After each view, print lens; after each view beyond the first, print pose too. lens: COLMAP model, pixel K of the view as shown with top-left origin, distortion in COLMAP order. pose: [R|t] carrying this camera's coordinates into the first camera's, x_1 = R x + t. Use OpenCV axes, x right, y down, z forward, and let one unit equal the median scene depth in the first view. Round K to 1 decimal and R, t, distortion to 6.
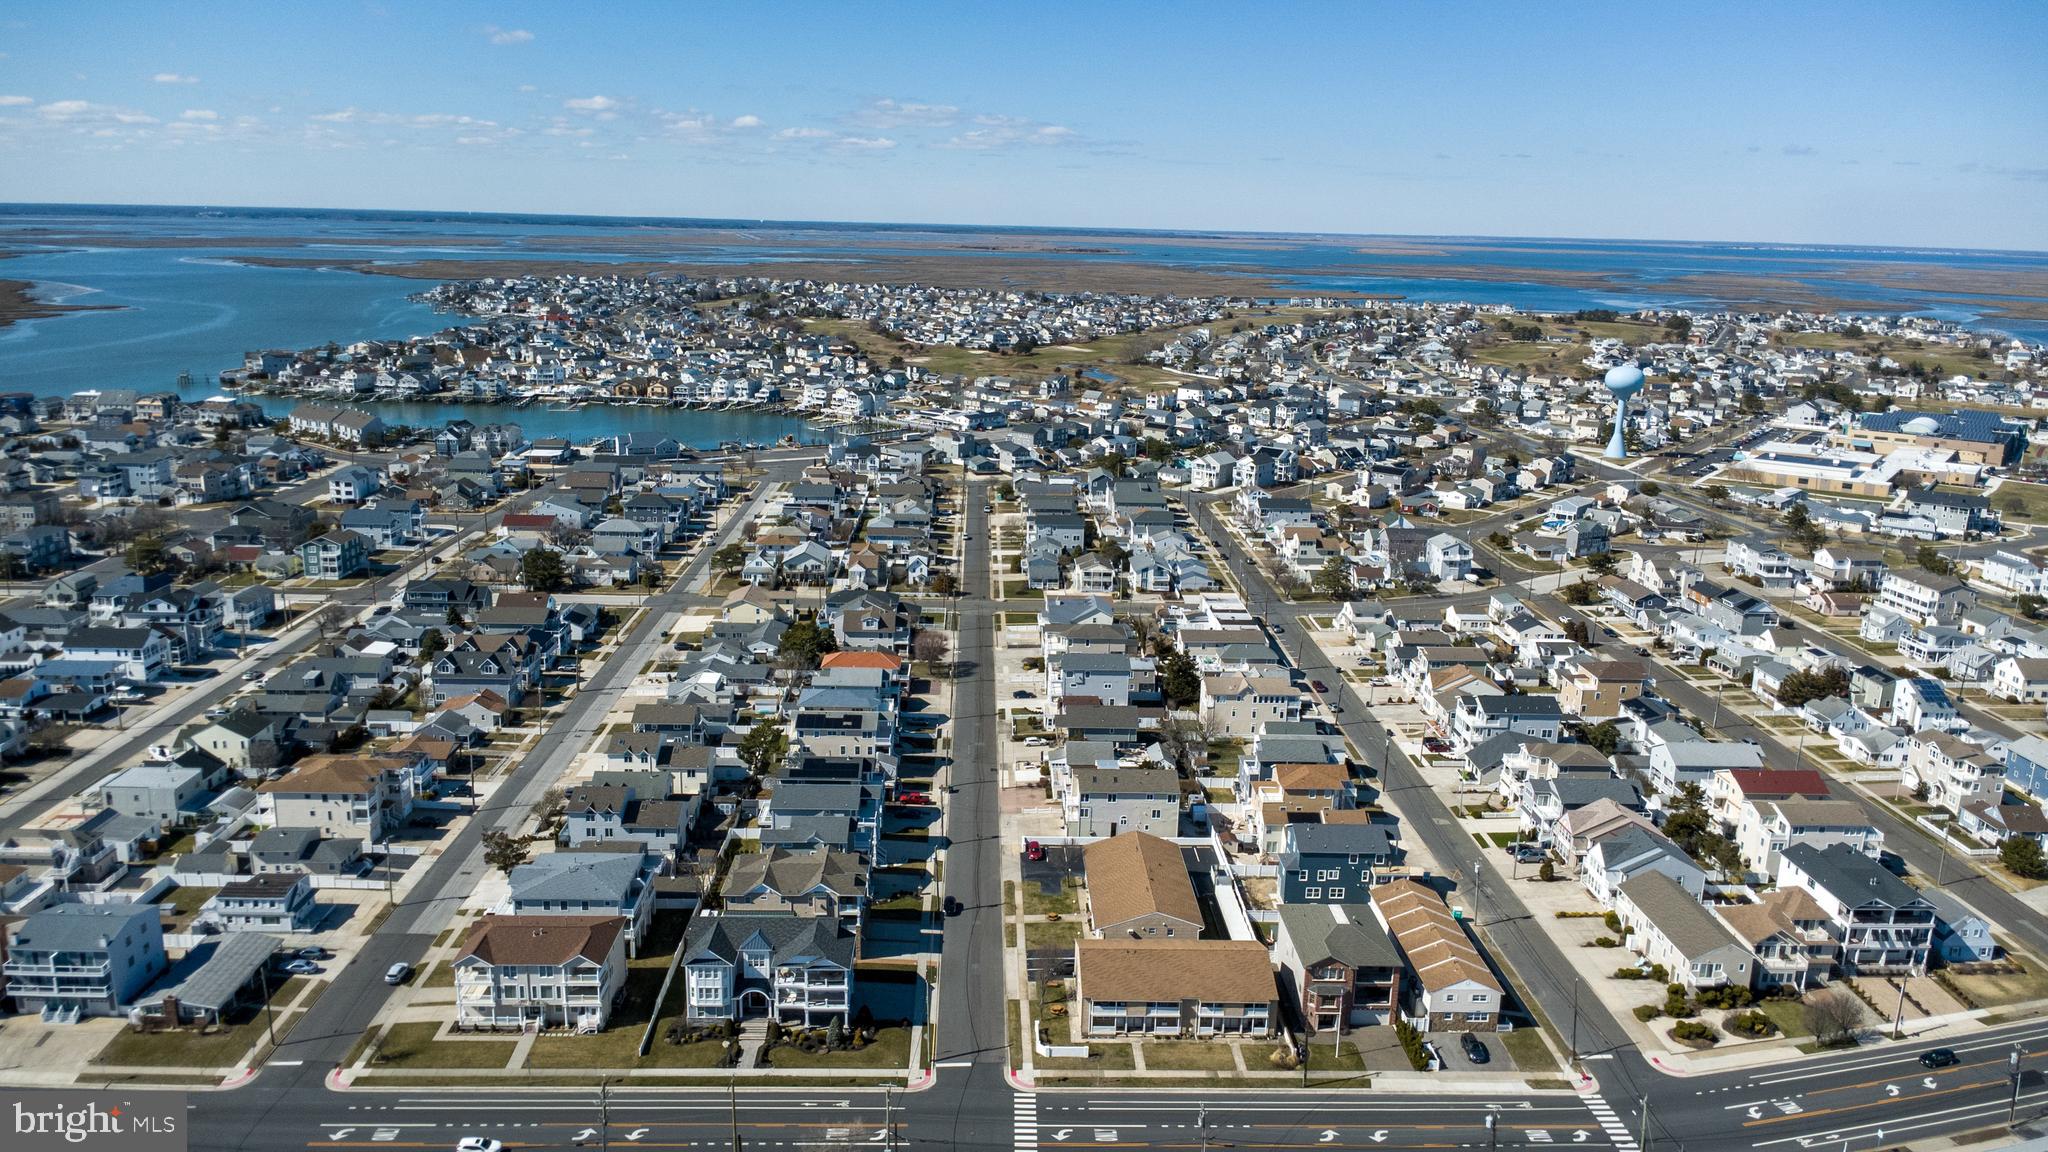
lens RADIAL K [[1438.4, 0, 1024.4], [0, 1438.4, 581.5], [0, 0, 1]] dist [0.021712, -0.033838]
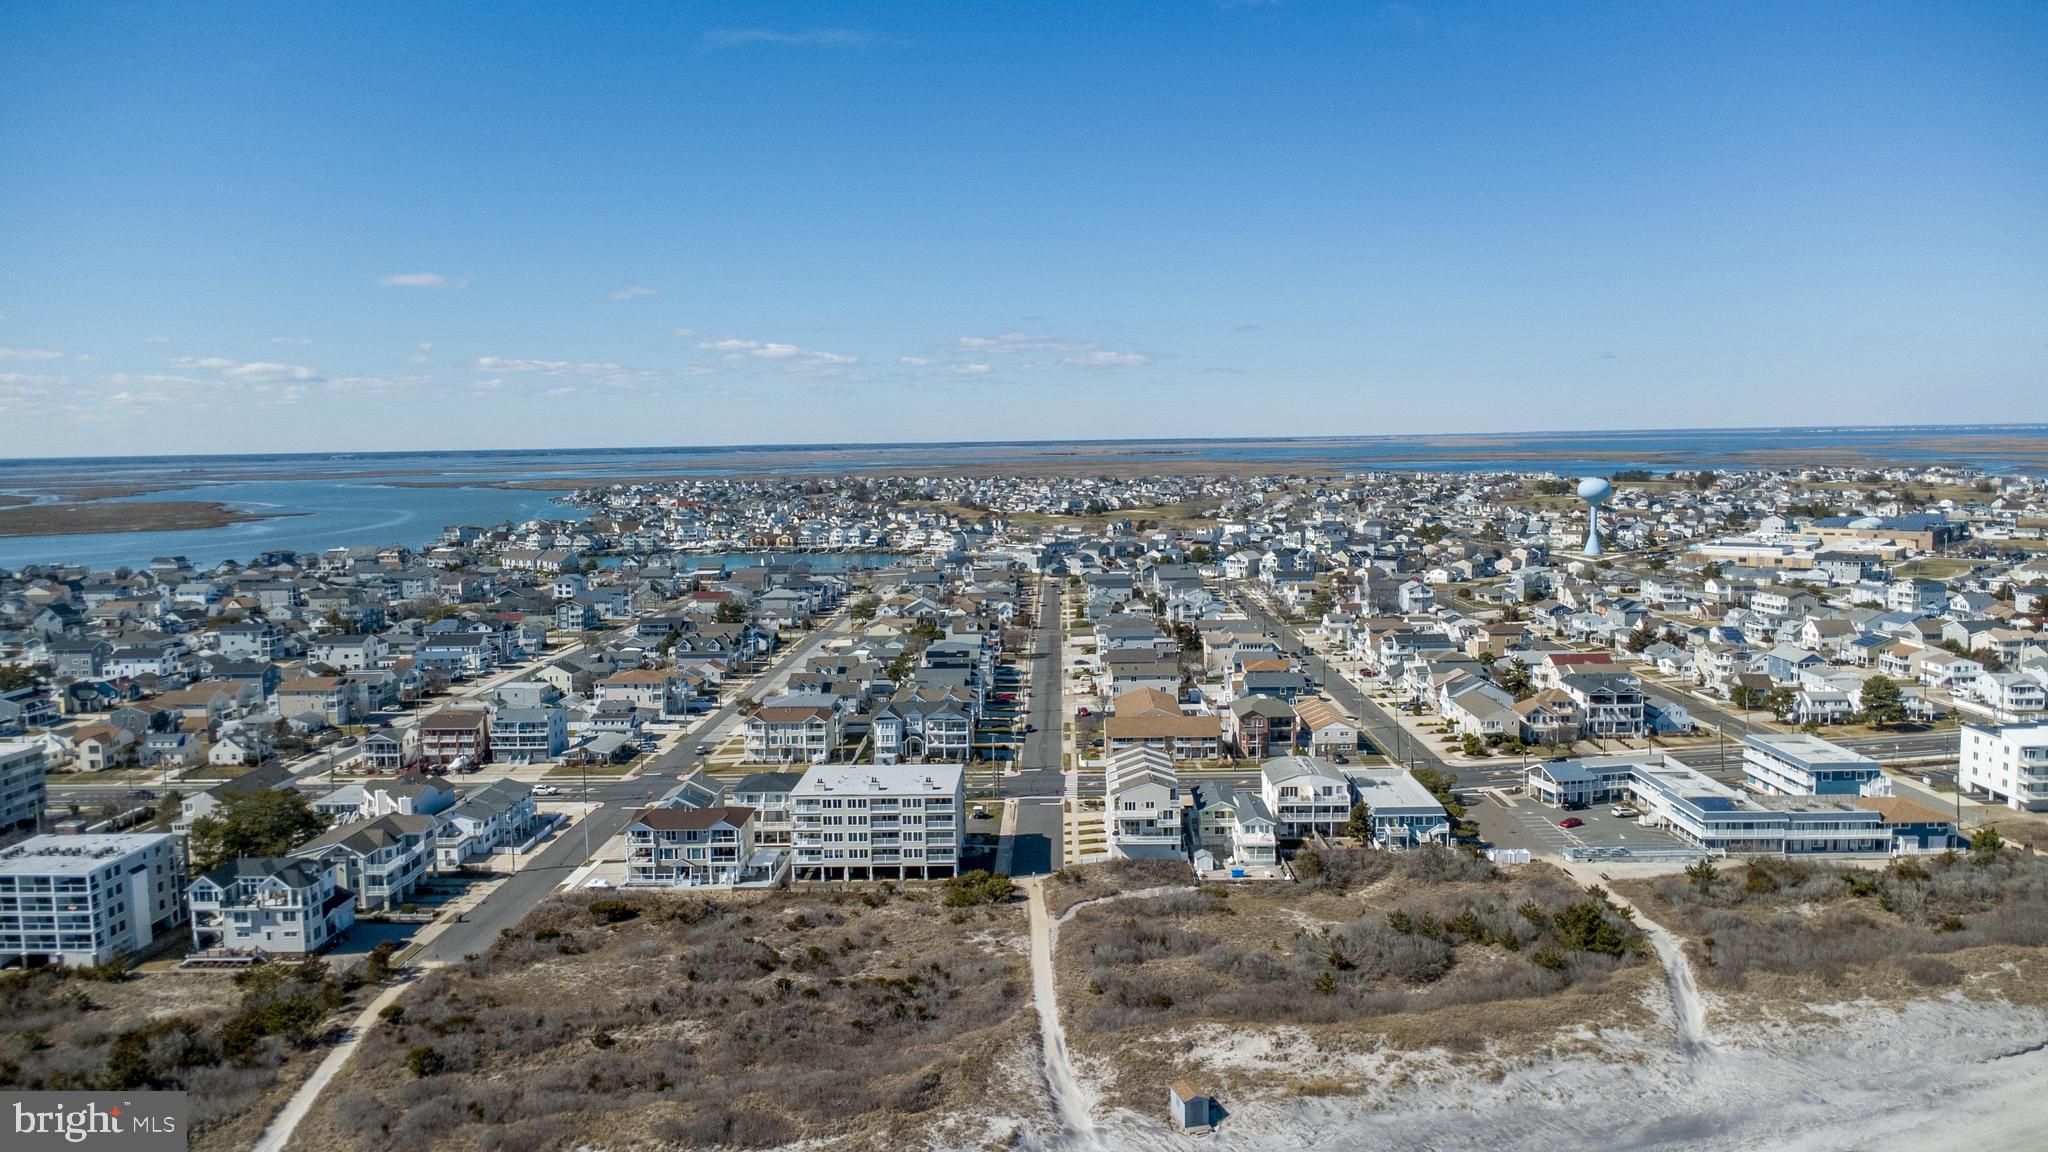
lens RADIAL K [[1438.4, 0, 1023.7], [0, 1438.4, 588.2], [0, 0, 1]] dist [0.021712, -0.033838]
pose [[0.997684, -0.034392, -0.058689, 0.028572], [0.025785, 0.989594, -0.141558, 0.205291], [0.062947, 0.139717, 0.988189, -0.410914]]
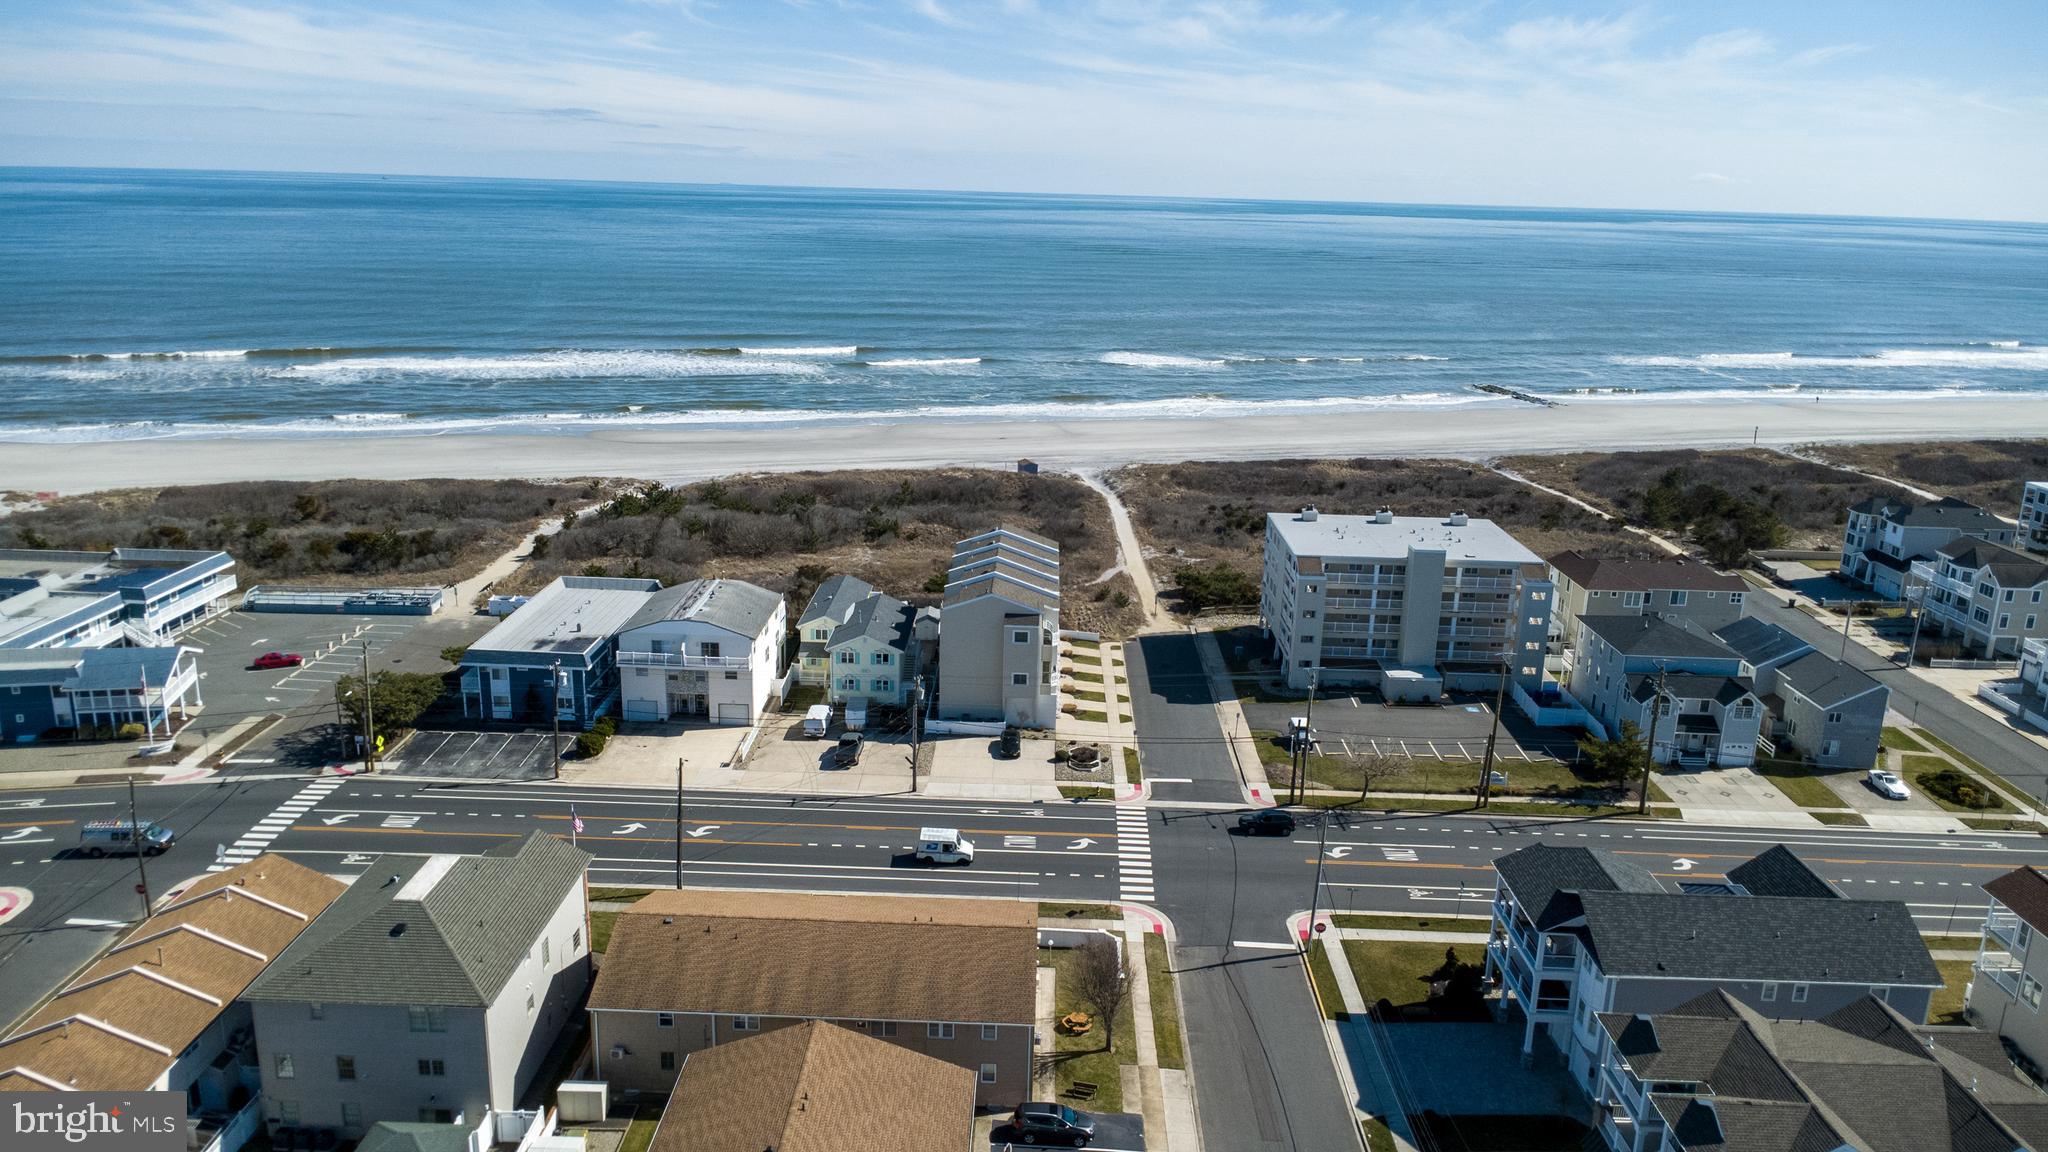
lens RADIAL K [[1438.4, 0, 1023.6], [0, 1438.4, 580.2], [0, 0, 1]] dist [0.021712, -0.033838]
pose [[-0.997577, -0.060494, 0.034359, 0.019905], [-0.035997, 0.871450, 0.489162, -0.037776], [-0.059533, 0.486740, -0.871516, 0.808942]]
